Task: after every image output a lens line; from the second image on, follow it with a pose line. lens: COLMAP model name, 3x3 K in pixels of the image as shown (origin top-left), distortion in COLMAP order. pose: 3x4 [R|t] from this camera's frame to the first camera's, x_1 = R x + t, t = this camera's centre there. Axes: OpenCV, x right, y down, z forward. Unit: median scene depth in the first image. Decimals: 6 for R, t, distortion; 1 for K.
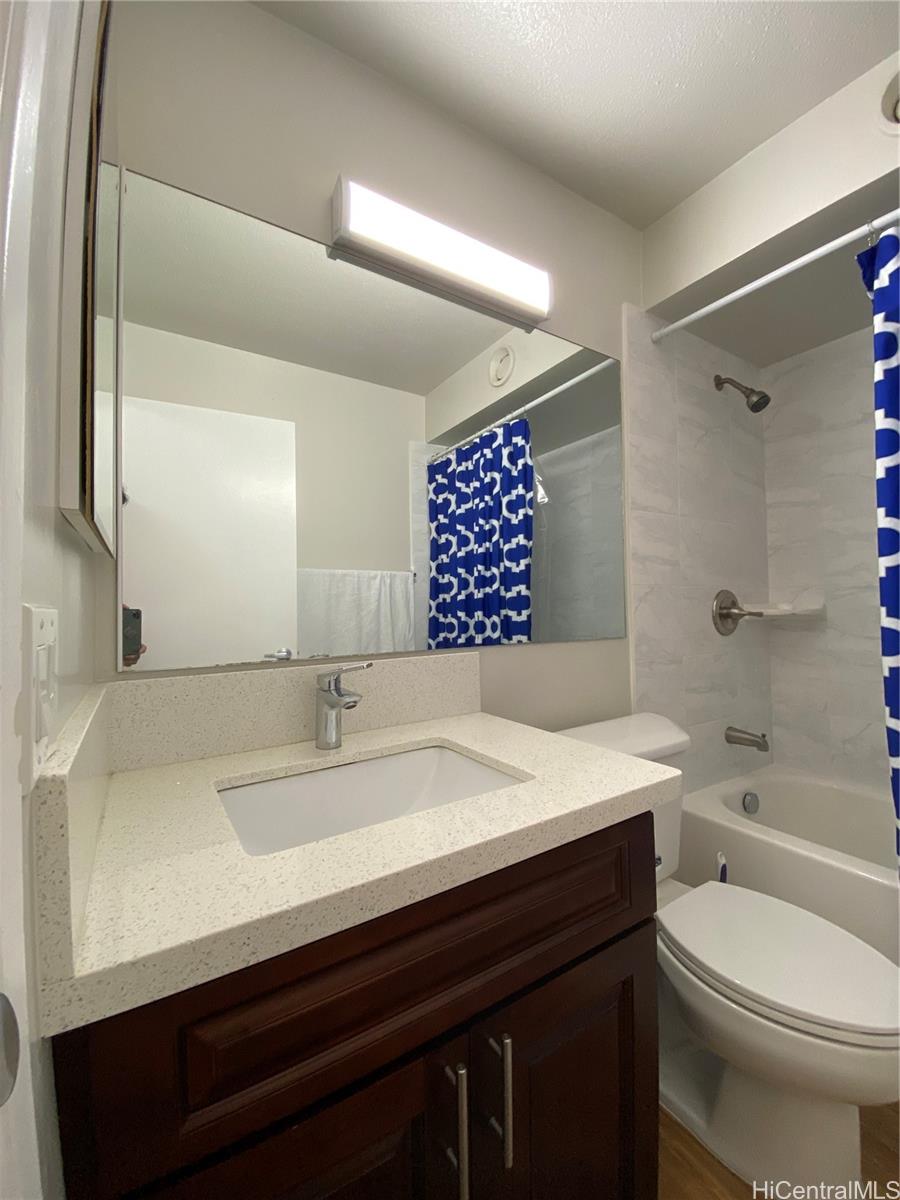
lens RADIAL K [[484.4, 0, 447.5], [0, 484.4, 596.5], [0, 0, 1]] dist [0.047331, -0.044017]
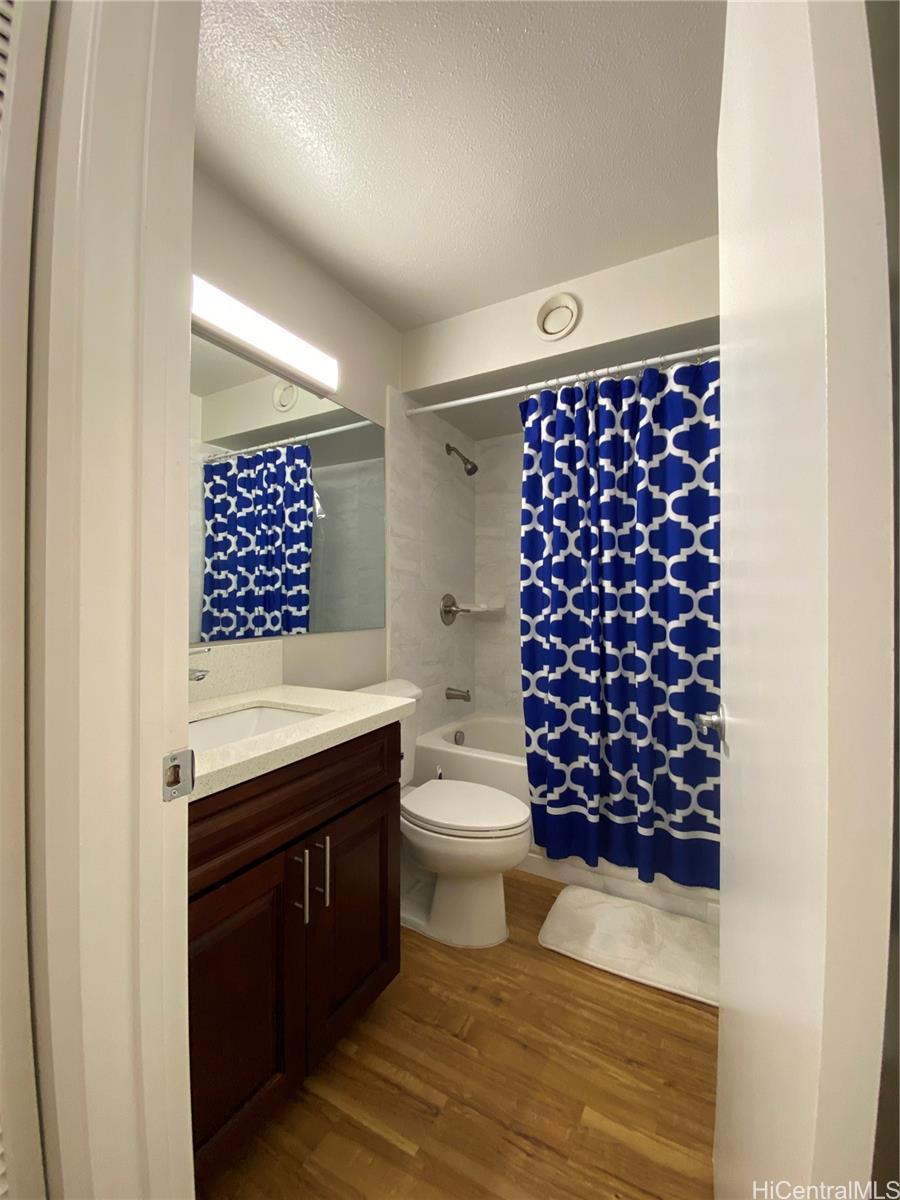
lens RADIAL K [[484.4, 0, 447.5], [0, 484.4, 596.5], [0, 0, 1]] dist [0.047331, -0.044017]
pose [[0.881154, 0.018090, 0.472483, -0.089759], [-0.024884, 0.999657, 0.008134, -0.013687], [-0.472174, -0.018924, 0.881302, -0.206788]]
